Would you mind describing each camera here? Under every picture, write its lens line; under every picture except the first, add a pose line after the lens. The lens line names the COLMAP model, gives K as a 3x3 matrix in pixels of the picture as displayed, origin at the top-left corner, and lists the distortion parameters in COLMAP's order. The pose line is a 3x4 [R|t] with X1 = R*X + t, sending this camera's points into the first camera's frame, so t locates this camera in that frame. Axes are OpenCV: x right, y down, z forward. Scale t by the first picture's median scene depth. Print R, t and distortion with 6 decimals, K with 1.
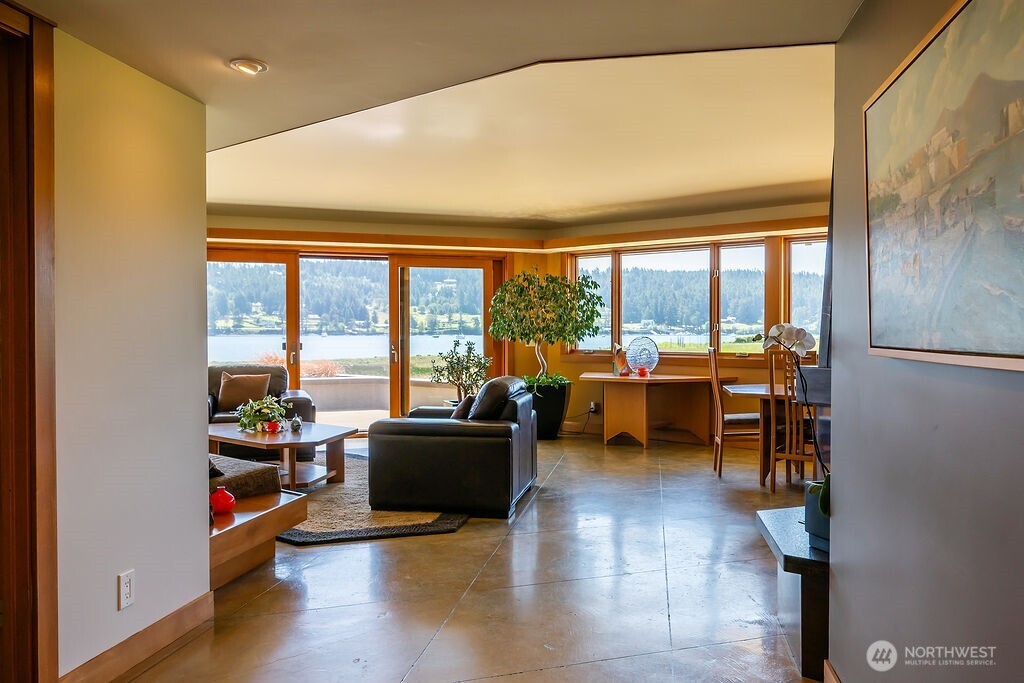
lens RADIAL K [[809.3, 0, 512.0], [0, 809.3, 342.1], [0, 0, 1]] dist [0.000792, -0.001804]
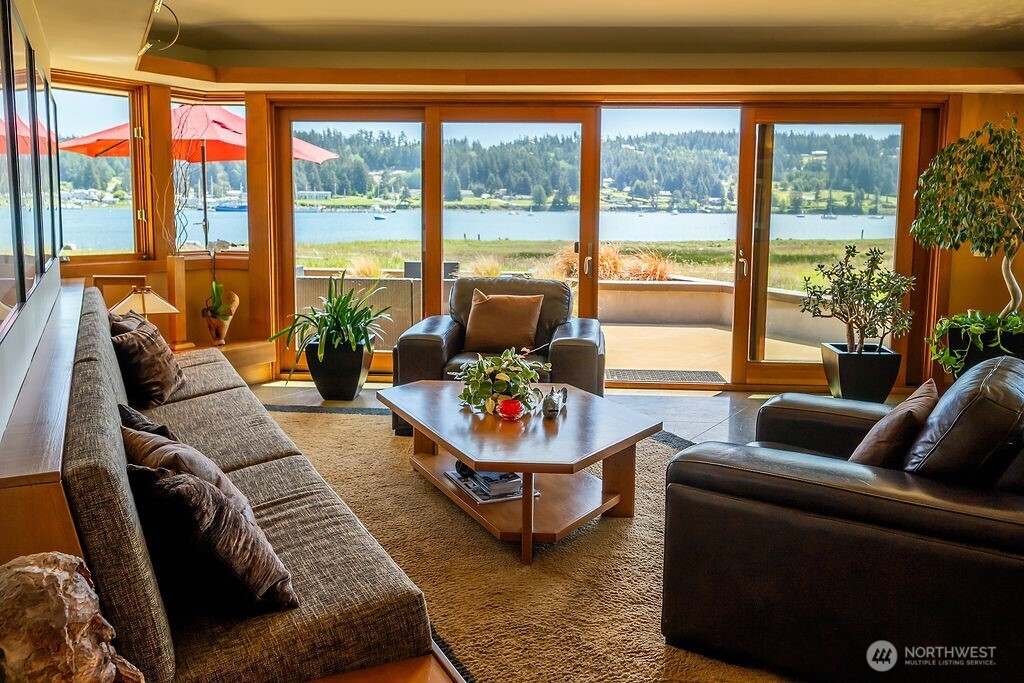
lens RADIAL K [[839.0, 0, 517.2], [0, 839.0, 312.4], [0, 0, 1]] dist [0.005879, -0.007070]
pose [[0.915000, 0.061494, -0.398740, -0.042237], [-0.017248, 0.993374, 0.113621, -0.019931], [0.403085, -0.097086, 0.909998, 0.333323]]
